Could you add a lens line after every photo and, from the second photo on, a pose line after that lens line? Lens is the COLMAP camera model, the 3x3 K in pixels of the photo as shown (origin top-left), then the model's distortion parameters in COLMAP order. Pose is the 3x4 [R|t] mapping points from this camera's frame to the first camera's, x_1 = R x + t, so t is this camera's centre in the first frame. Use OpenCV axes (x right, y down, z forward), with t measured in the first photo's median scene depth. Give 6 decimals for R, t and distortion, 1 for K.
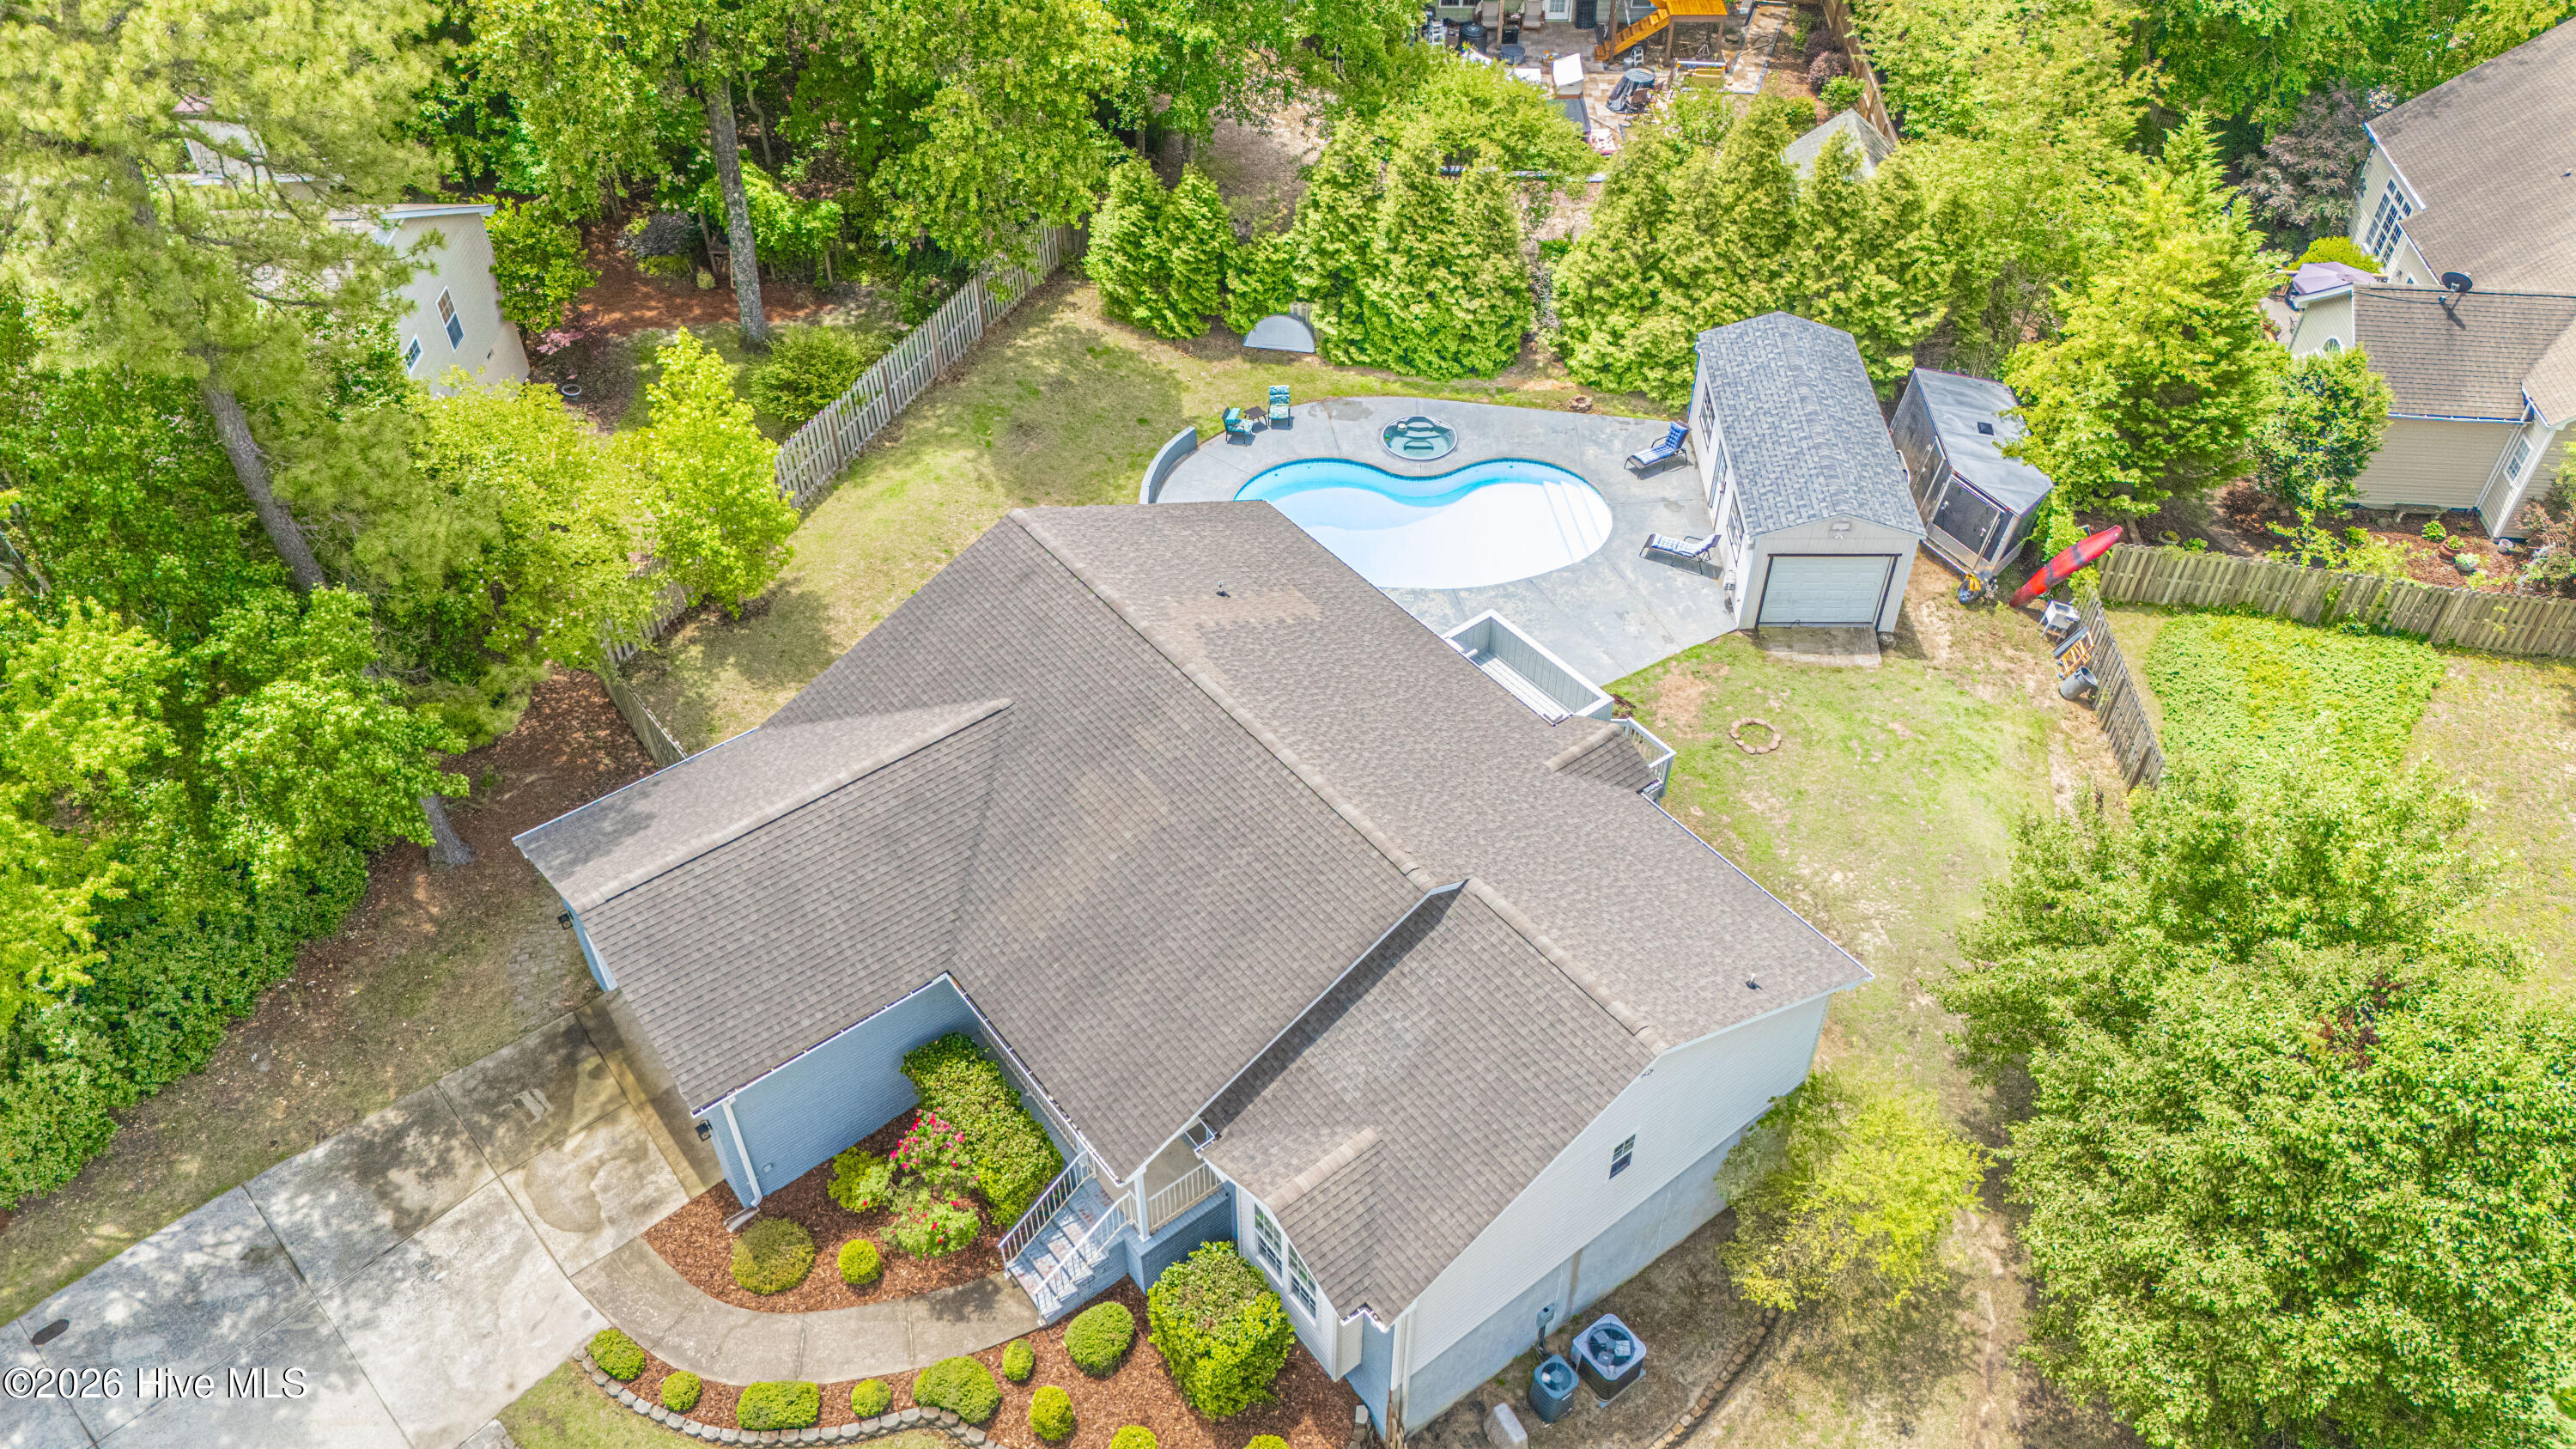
lens RADIAL K [[1898.0, 0, 1288.0], [0, 1898.0, 724.5], [0, 0, 1]] dist [0.008278, 0.005040]
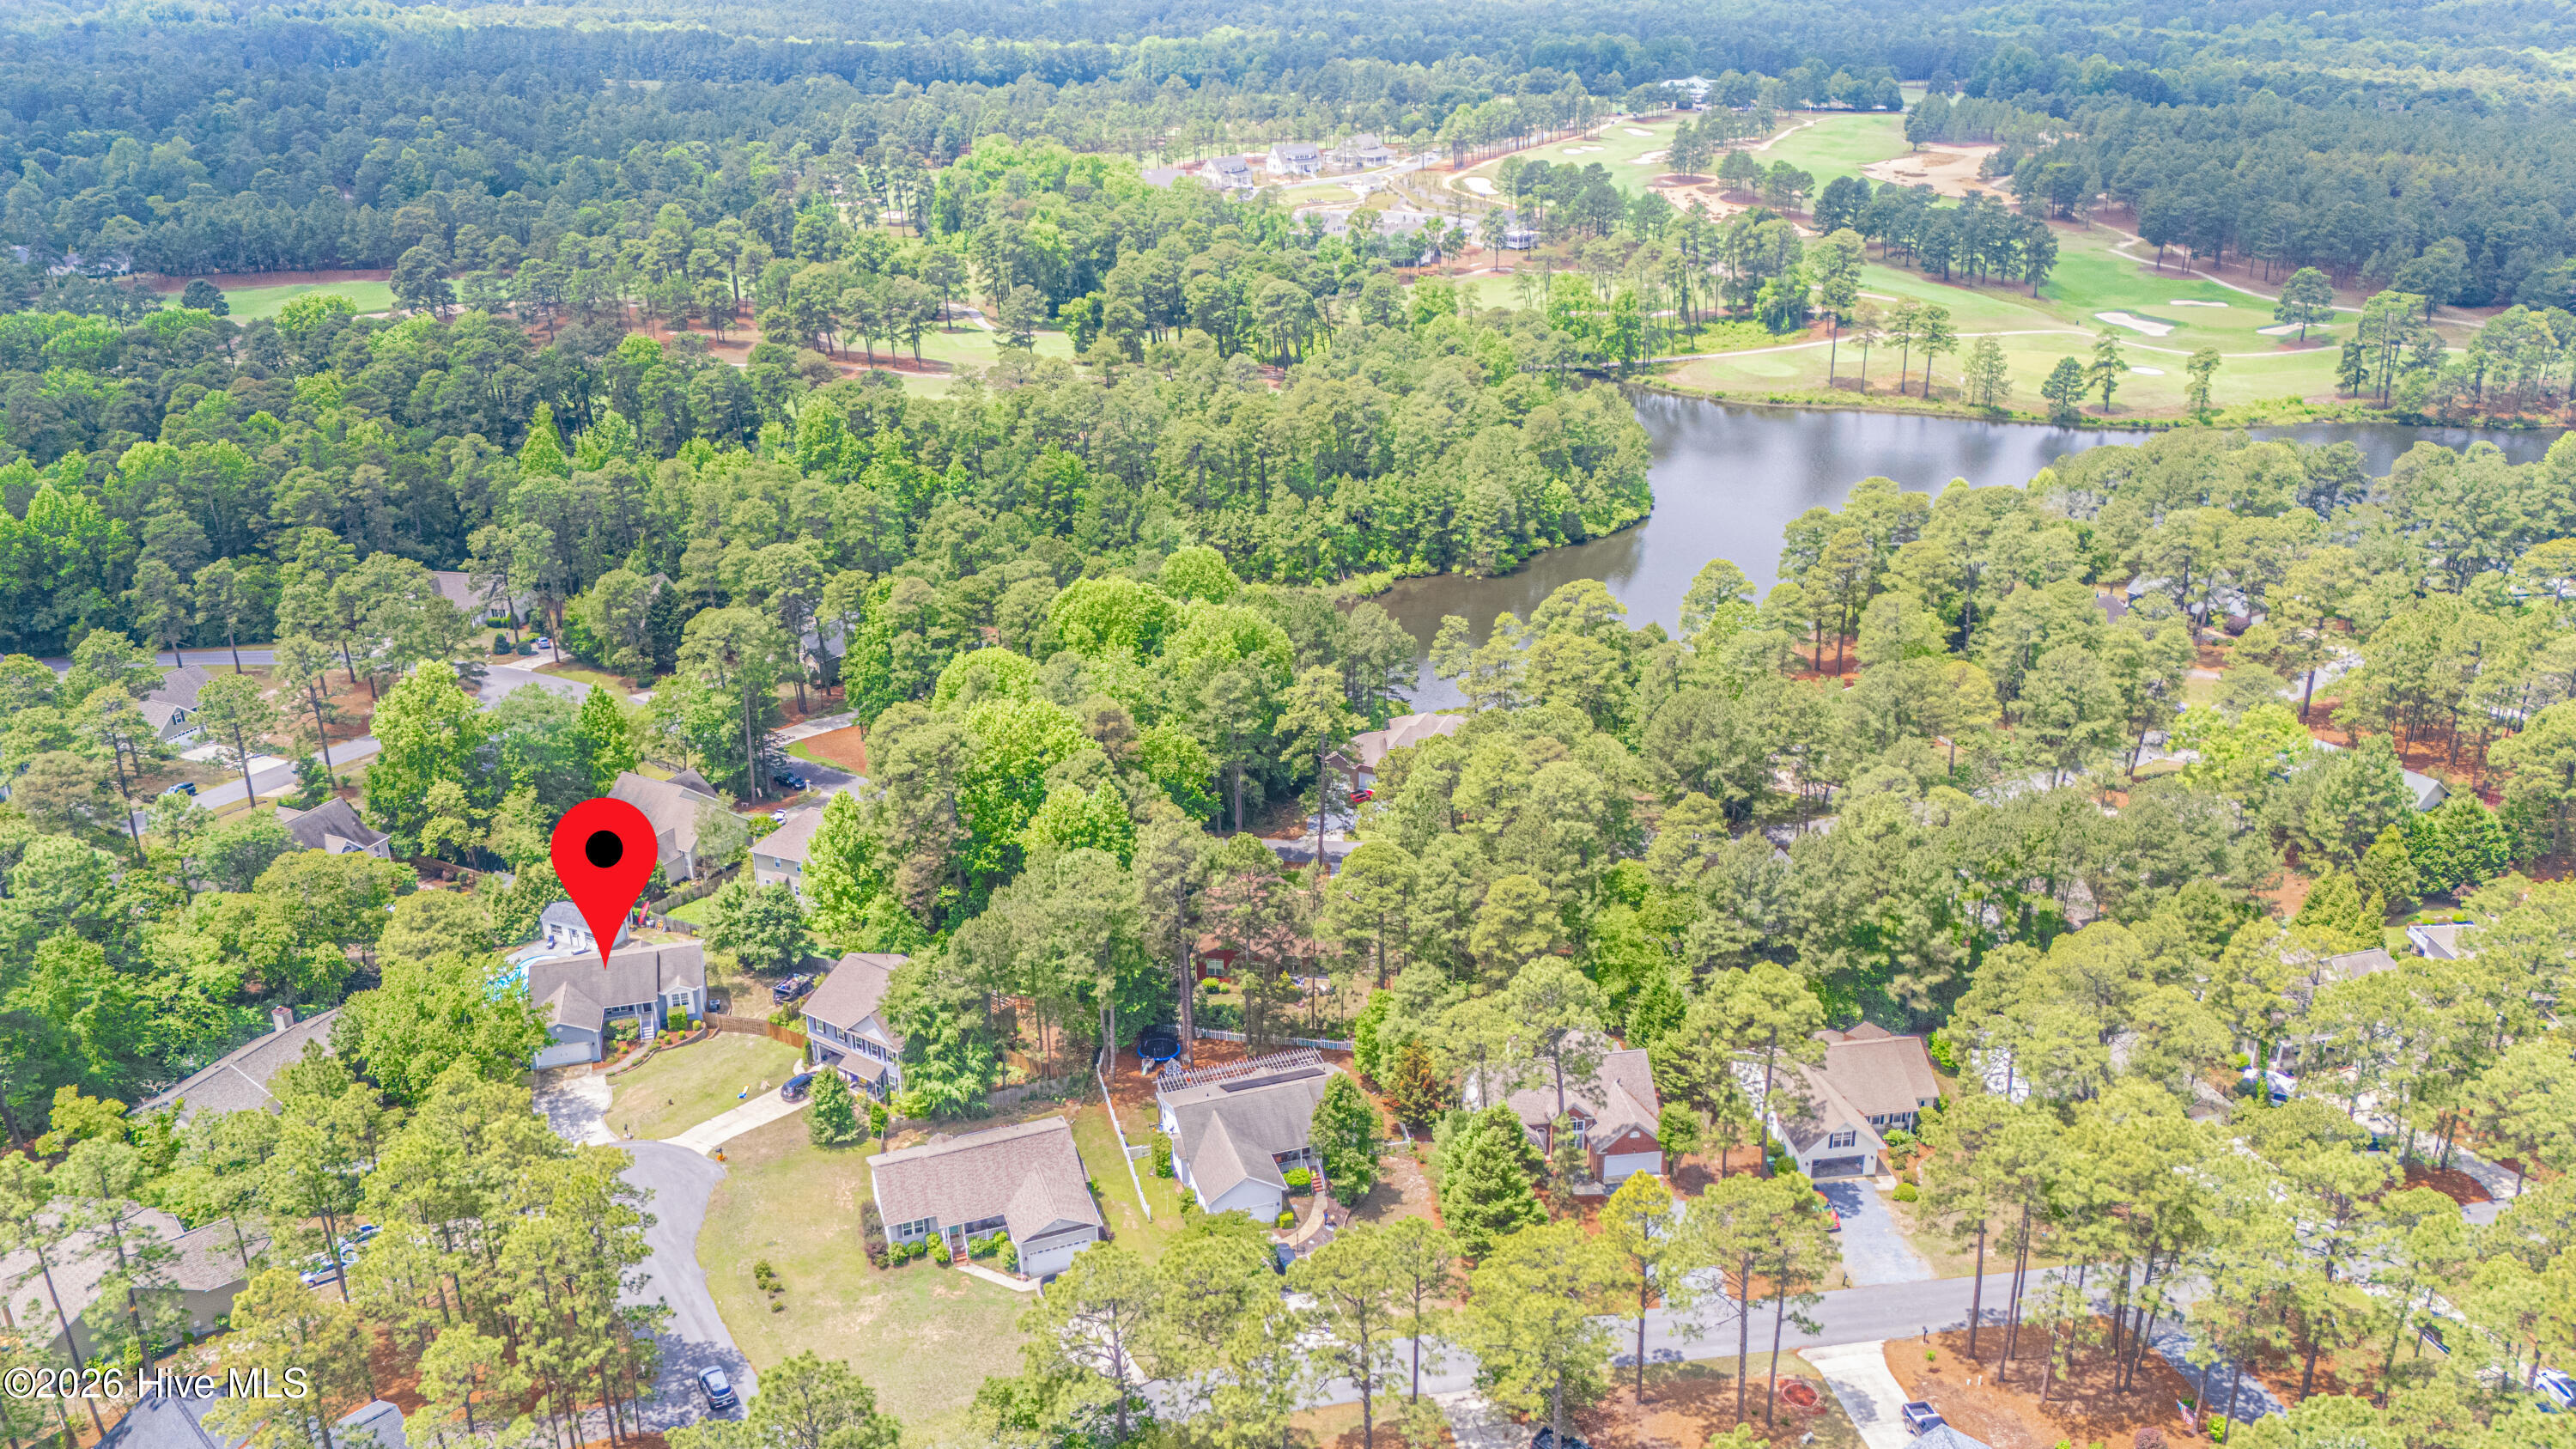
lens RADIAL K [[1842.9, 0, 1282.4], [0, 1842.9, 732.3], [0, 0, 1]] dist [0.066830, -0.065910]
pose [[0.390398, -0.356404, 0.848861, -2.519565], [0.635022, 0.771830, 0.032010, 0.396812], [-0.666585, 0.526549, 0.527645, -2.518217]]
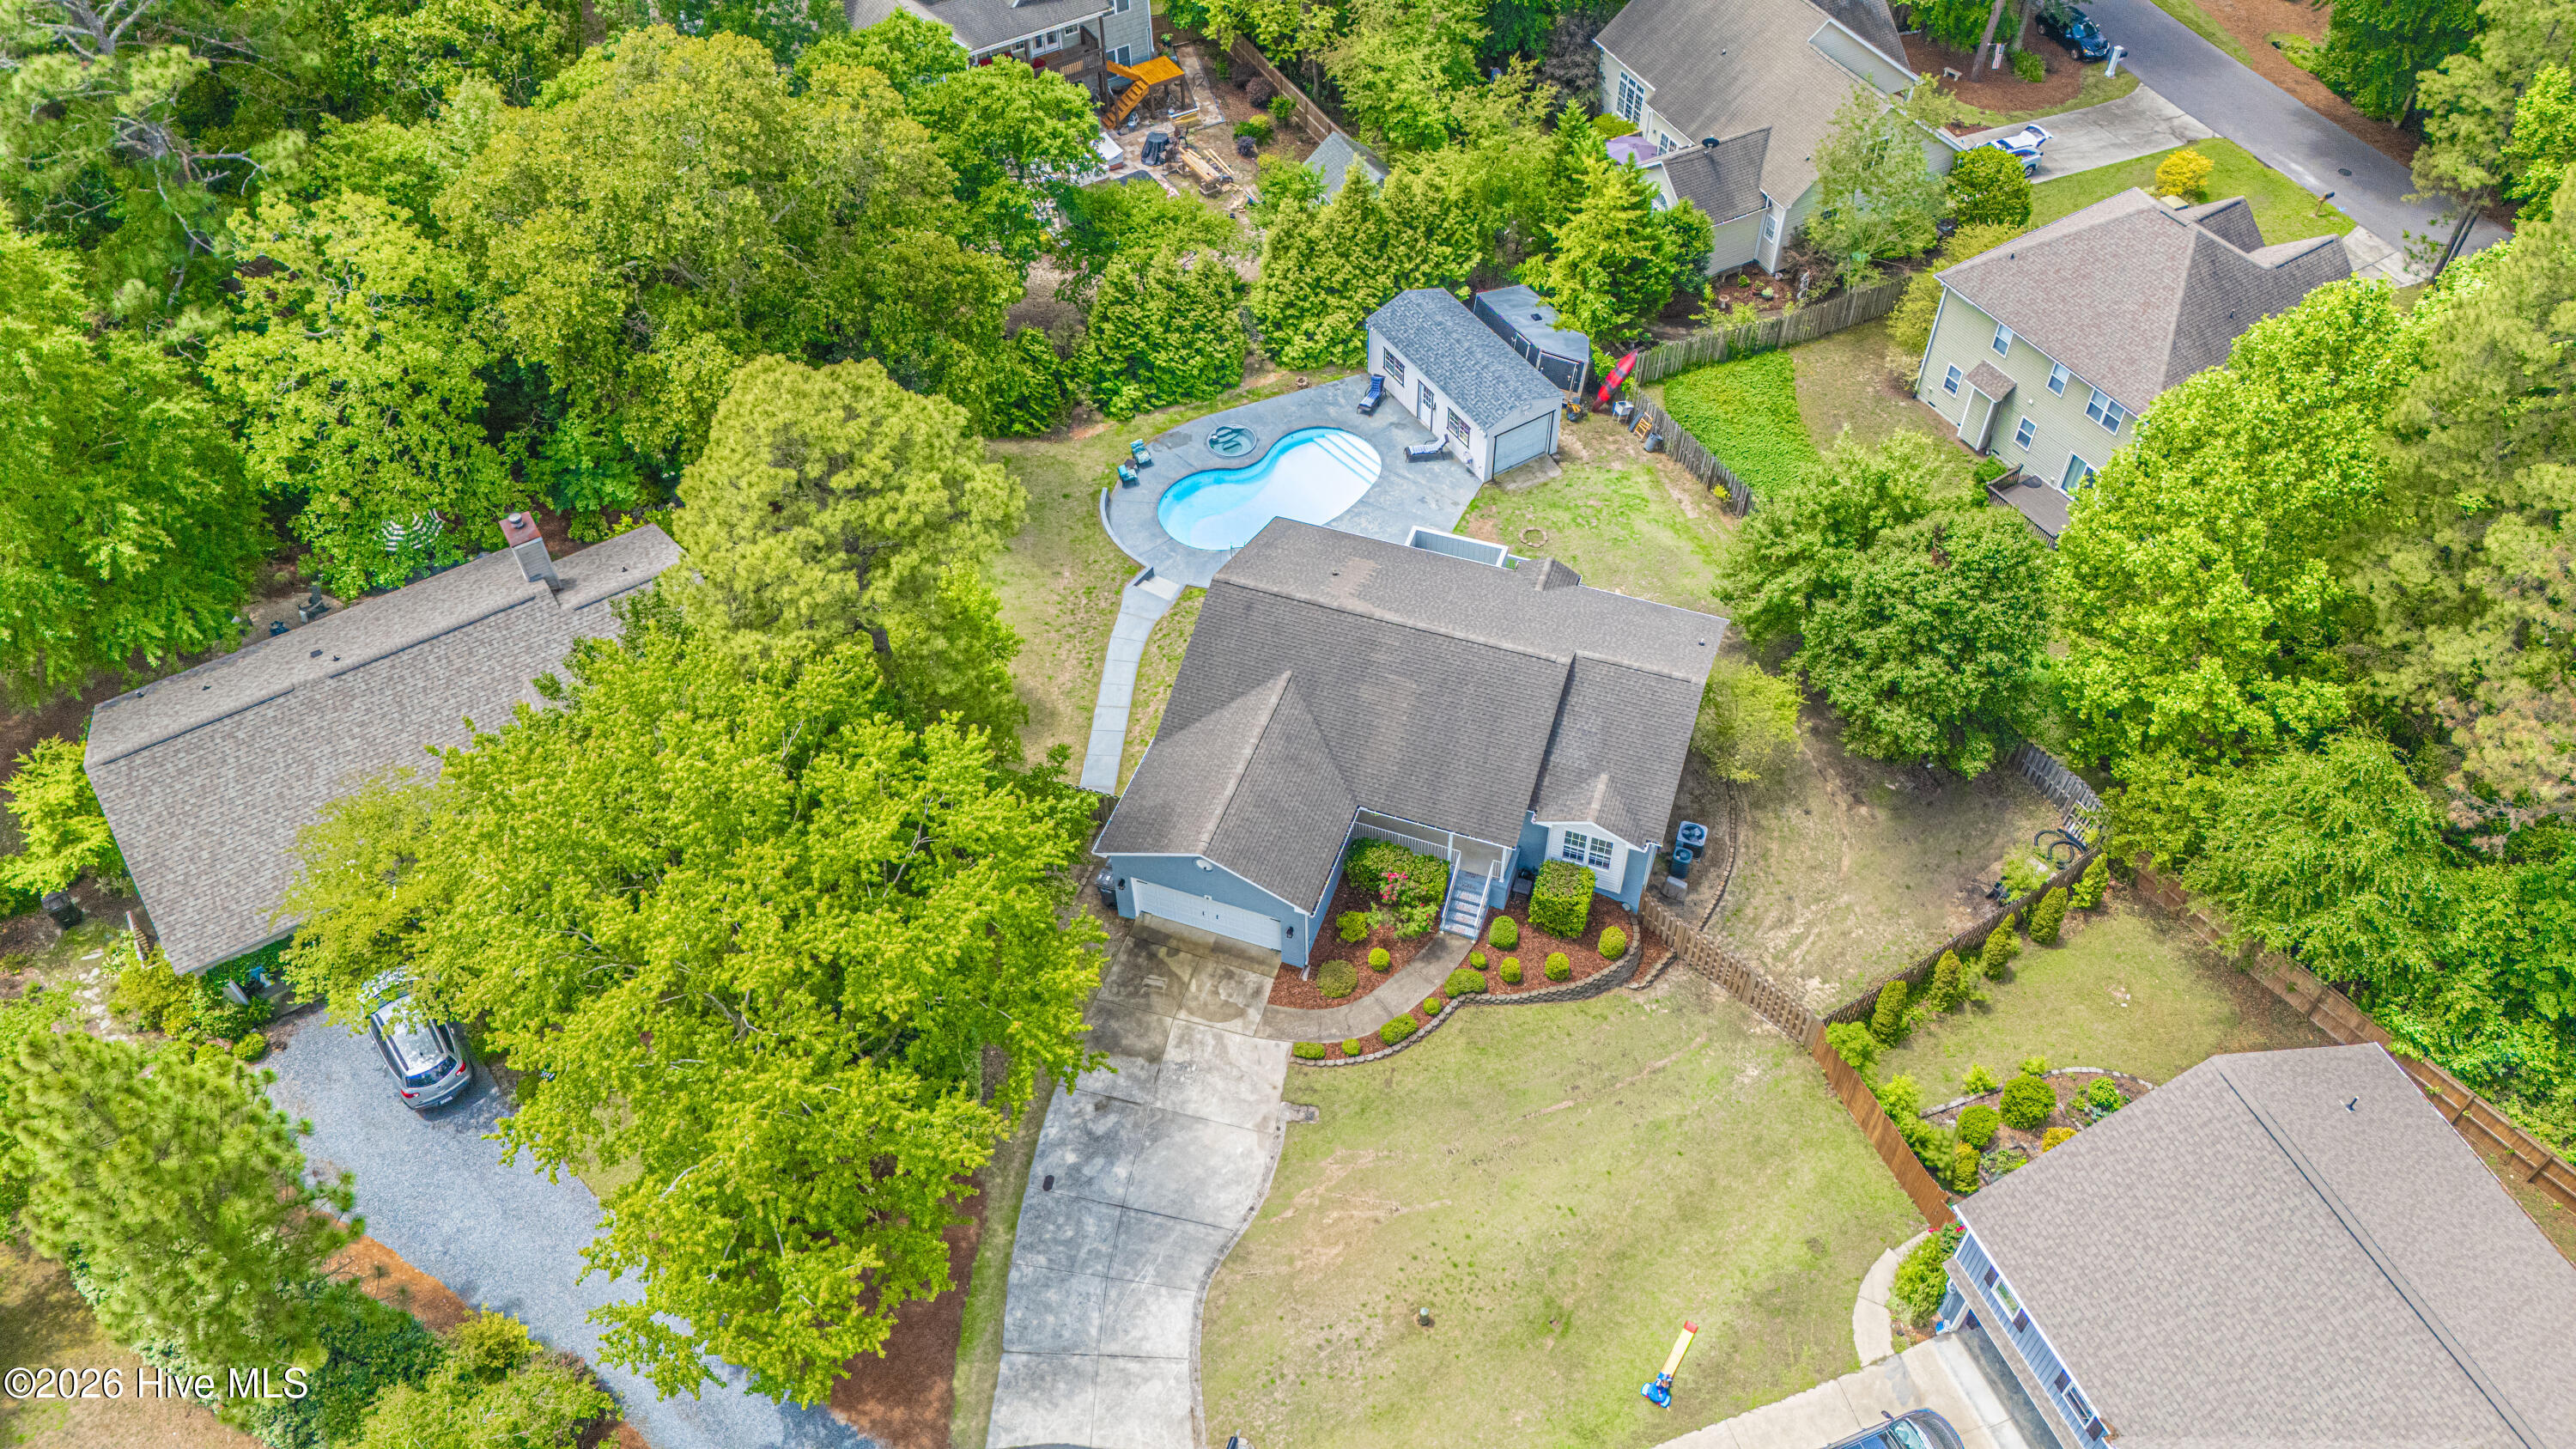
lens RADIAL K [[1848.7, 0, 1295.0], [0, 1848.7, 738.7], [0, 0, 1]] dist [0.032693, -0.002917]
pose [[0.844551, -0.411046, 0.343184, -0.521565], [0.377855, 0.911587, 0.161972, -0.158870], [-0.379420, -0.007120, 0.925197, -0.433981]]
